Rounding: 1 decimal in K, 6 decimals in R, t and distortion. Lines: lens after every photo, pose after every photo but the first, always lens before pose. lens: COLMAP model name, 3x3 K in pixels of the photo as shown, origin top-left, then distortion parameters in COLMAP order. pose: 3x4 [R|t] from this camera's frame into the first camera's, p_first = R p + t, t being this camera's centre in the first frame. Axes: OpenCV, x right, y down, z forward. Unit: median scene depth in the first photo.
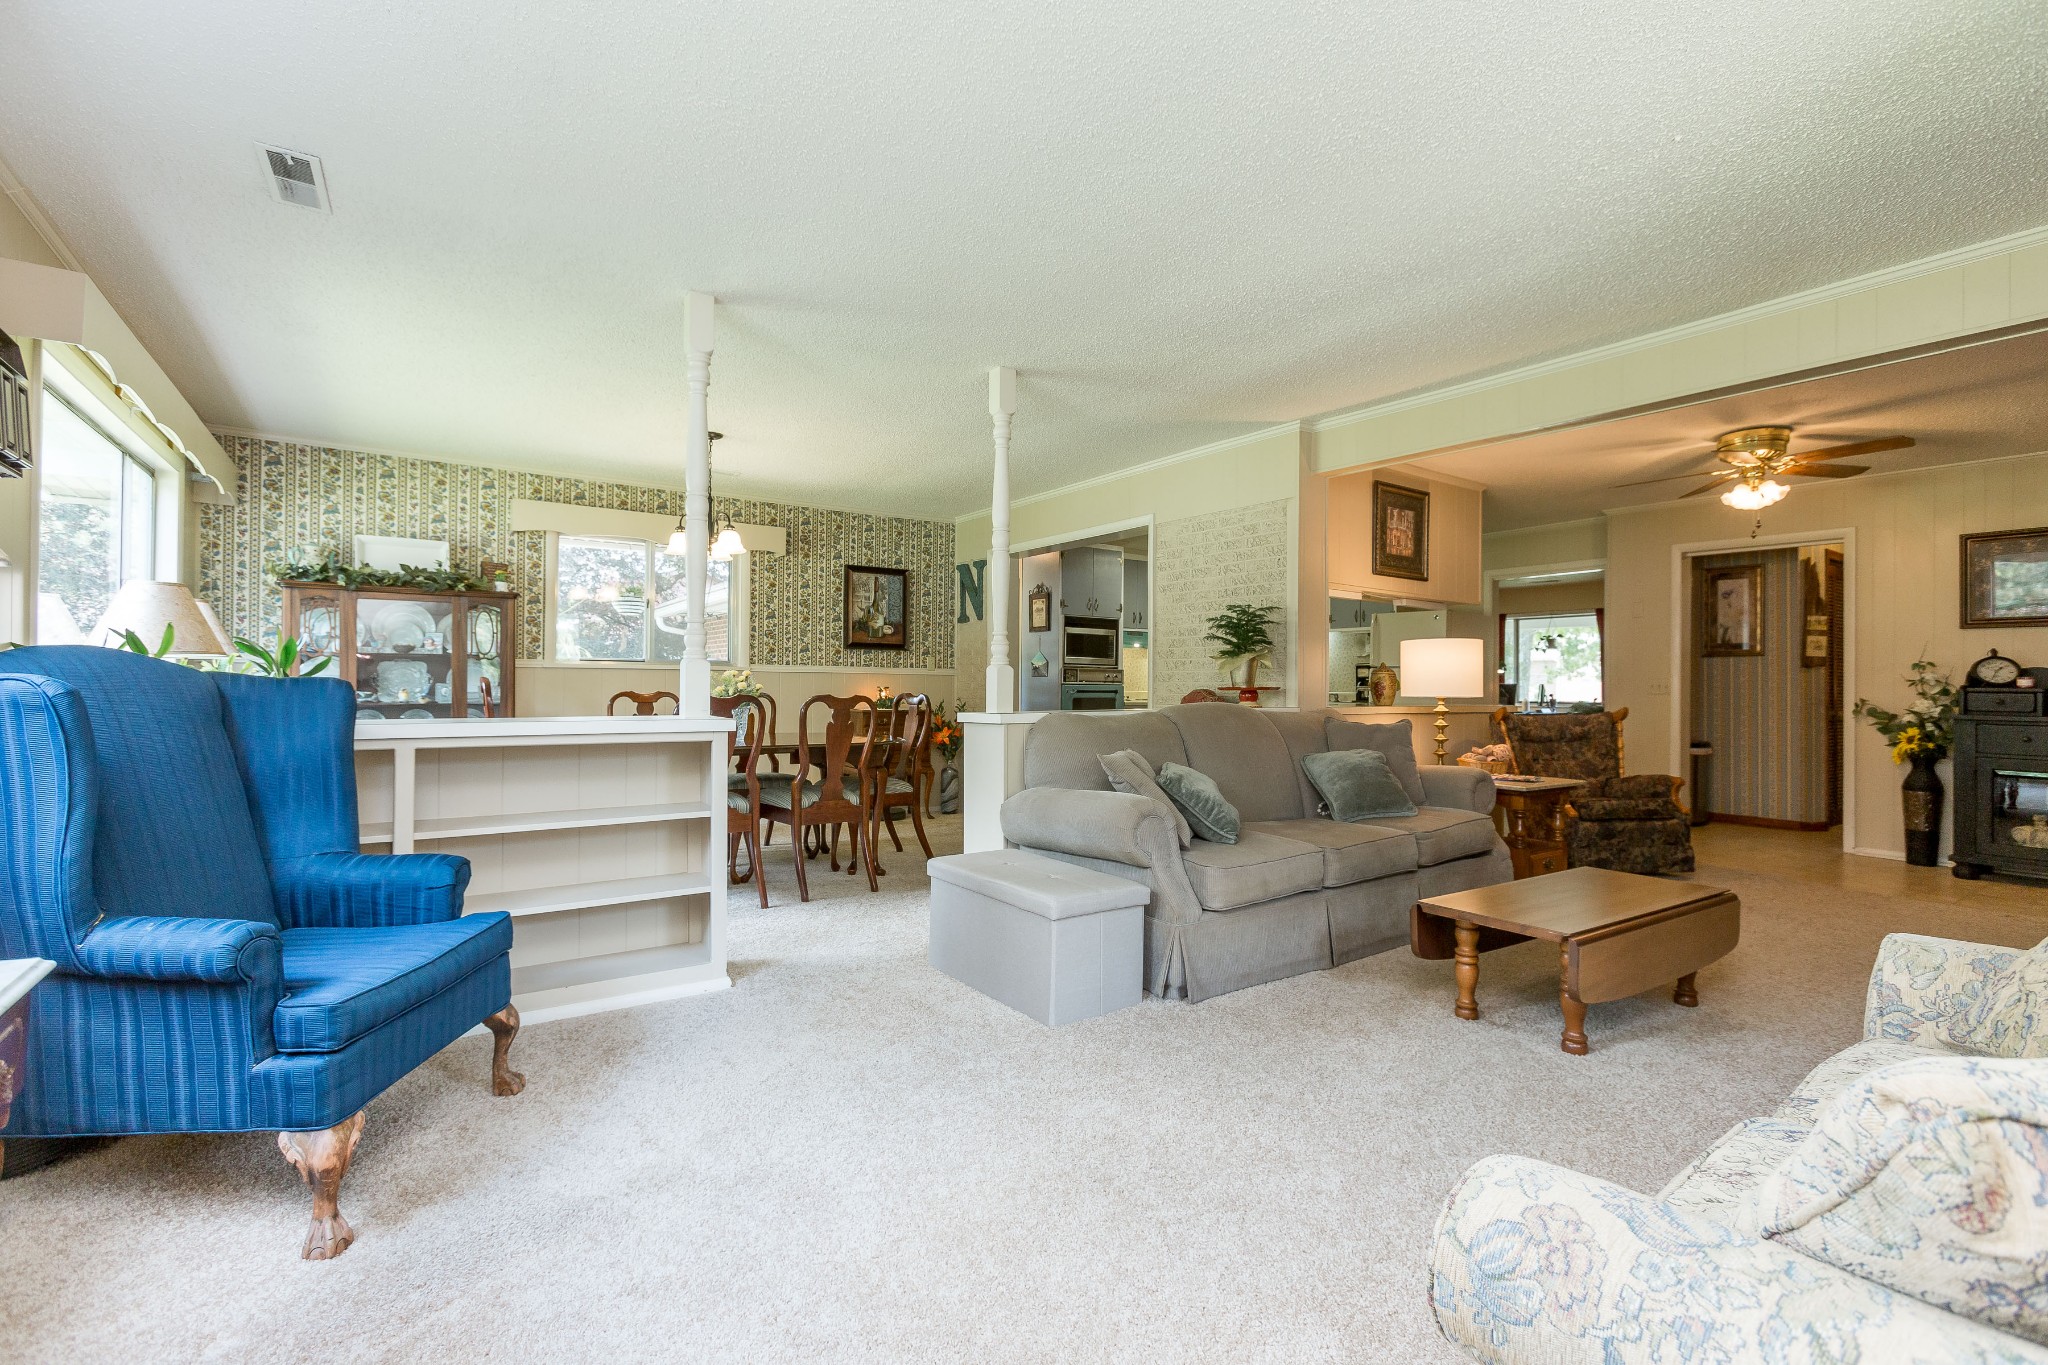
lens RADIAL K [[919.5, 0, 1039.5], [0, 919.5, 681.2], [0, 0, 1]] dist [-0.011705, 0.004215]
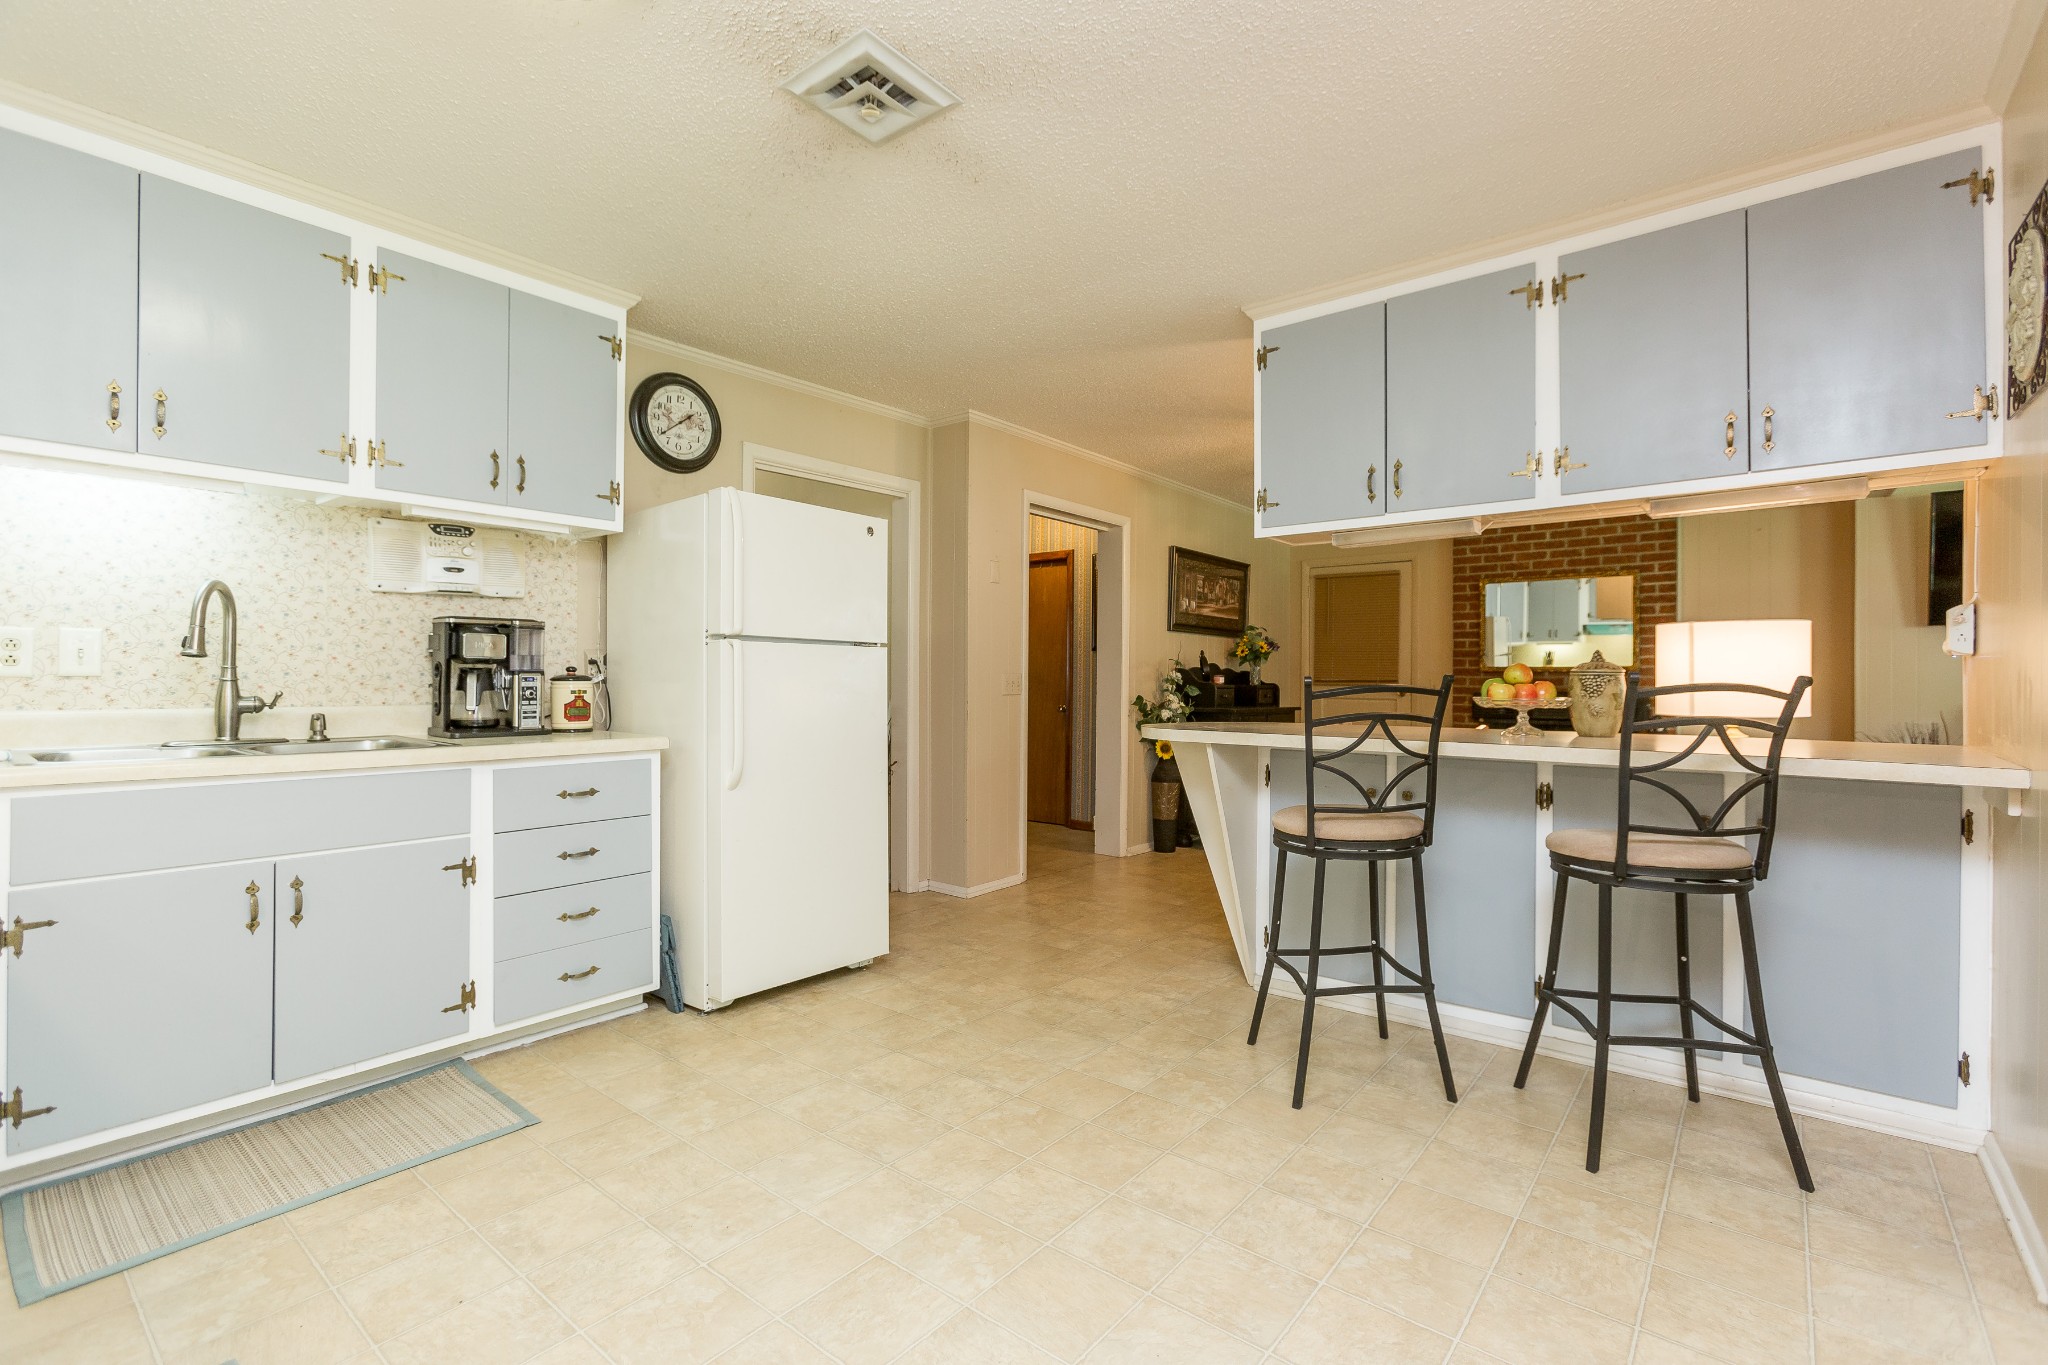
lens RADIAL K [[919.5, 0, 1029.8], [0, 919.5, 673.9], [0, 0, 1]] dist [-0.011705, 0.004215]
pose [[-0.277728, -0.005687, 0.960643, -0.020710], [-0.015366, 0.999881, 0.001477, -0.003512], [-0.960537, -0.014351, -0.277783, 1.384275]]
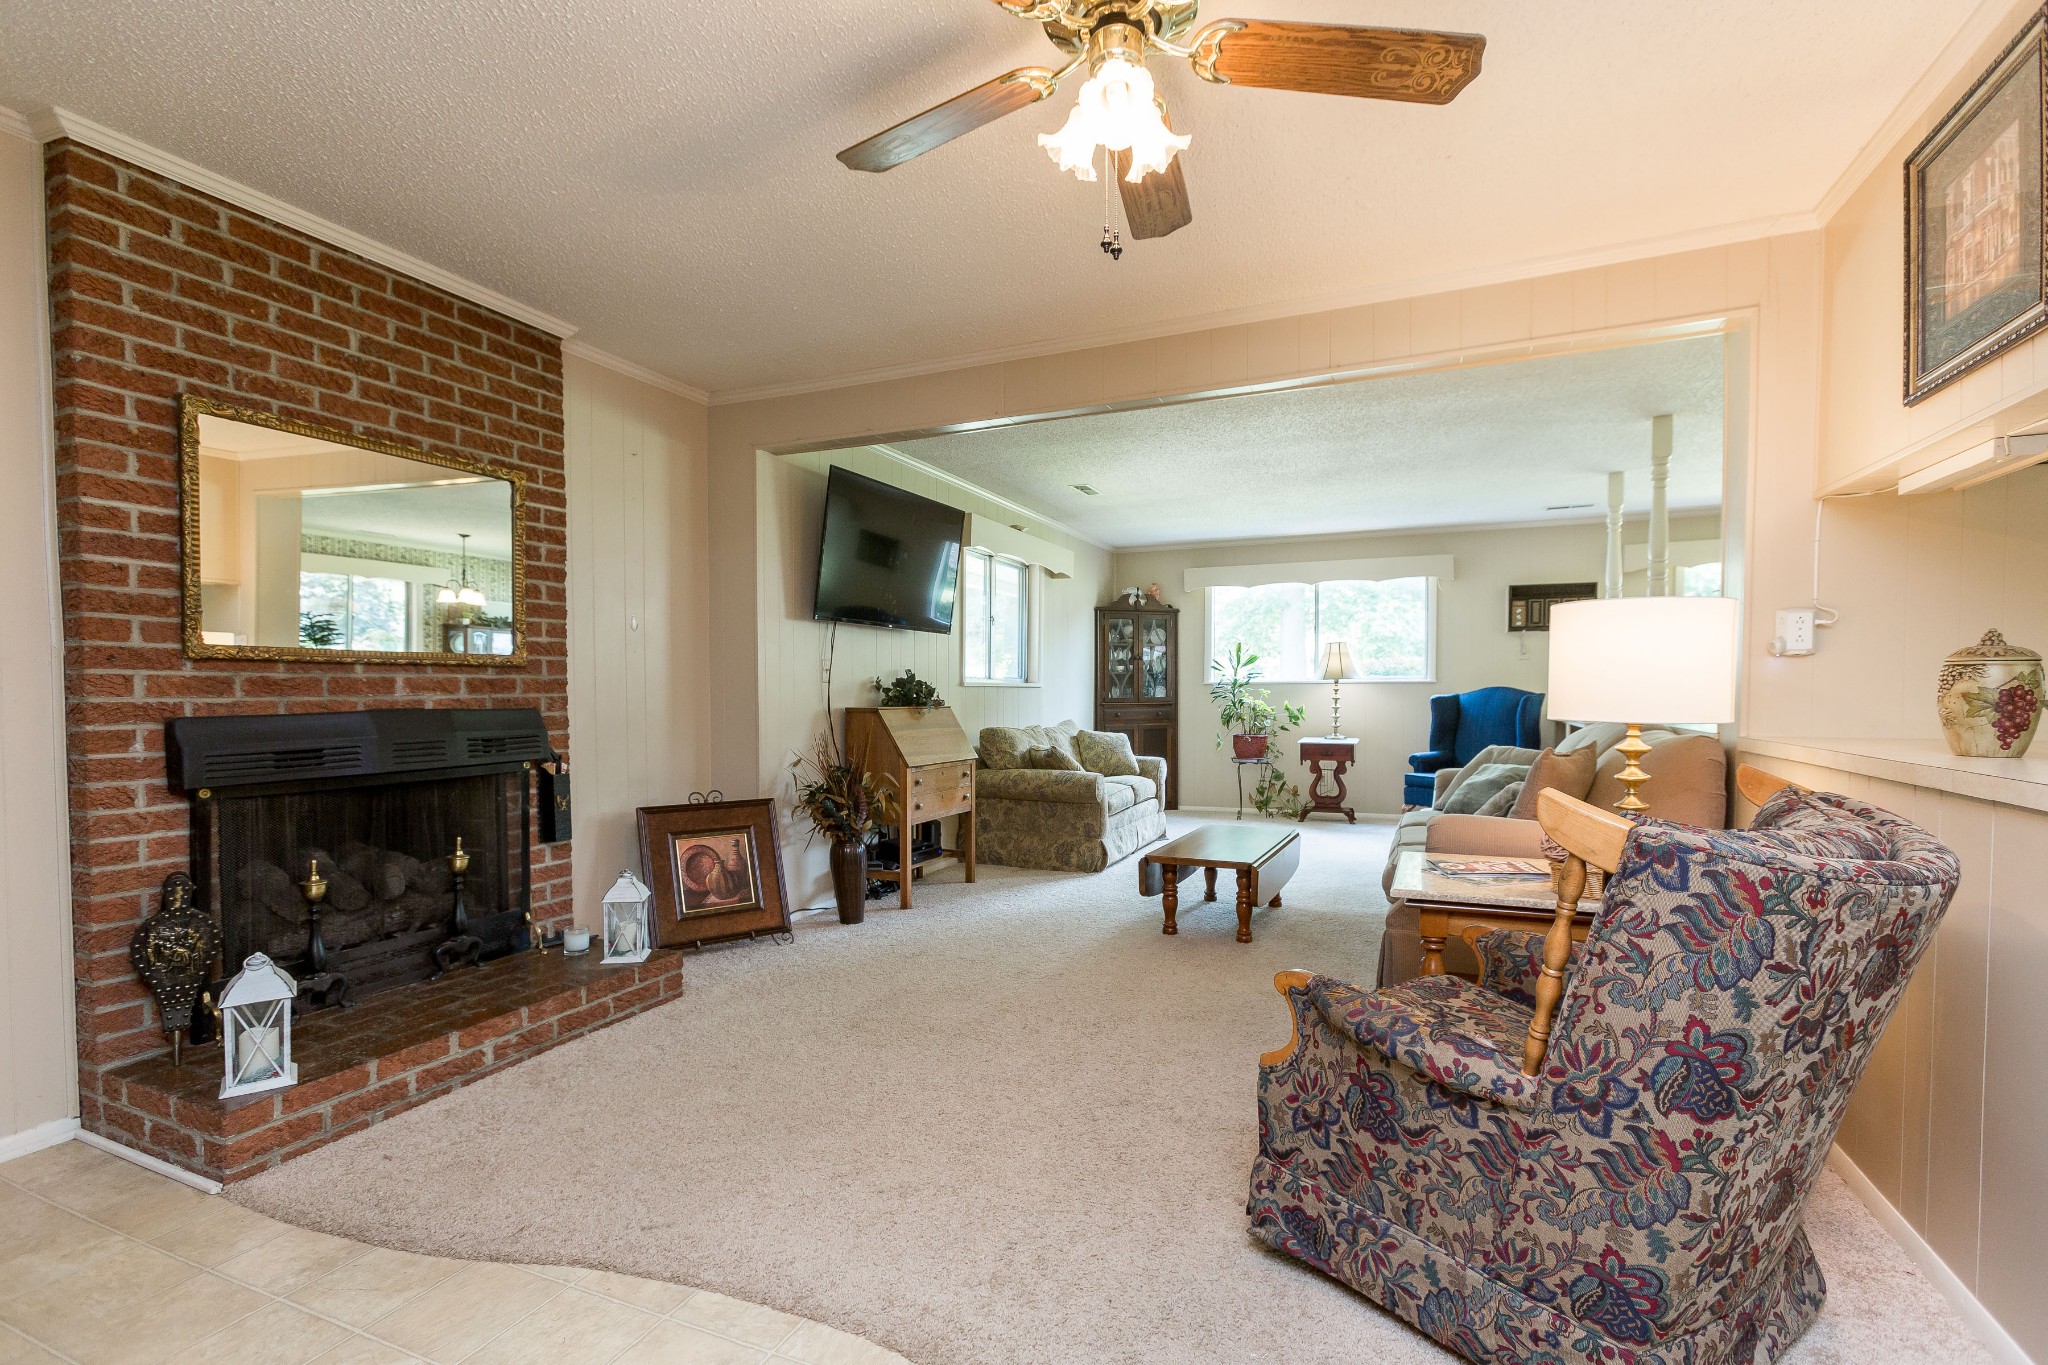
lens RADIAL K [[919.5, 0, 1014.6], [0, 919.5, 720.7], [0, 0, 1]] dist [-0.011705, 0.004215]
pose [[-0.856304, 0.009979, -0.516375, 0.829832], [-0.000822, 0.999786, 0.020684, 0.006205], [0.516471, 0.018136, -0.856113, 1.055936]]
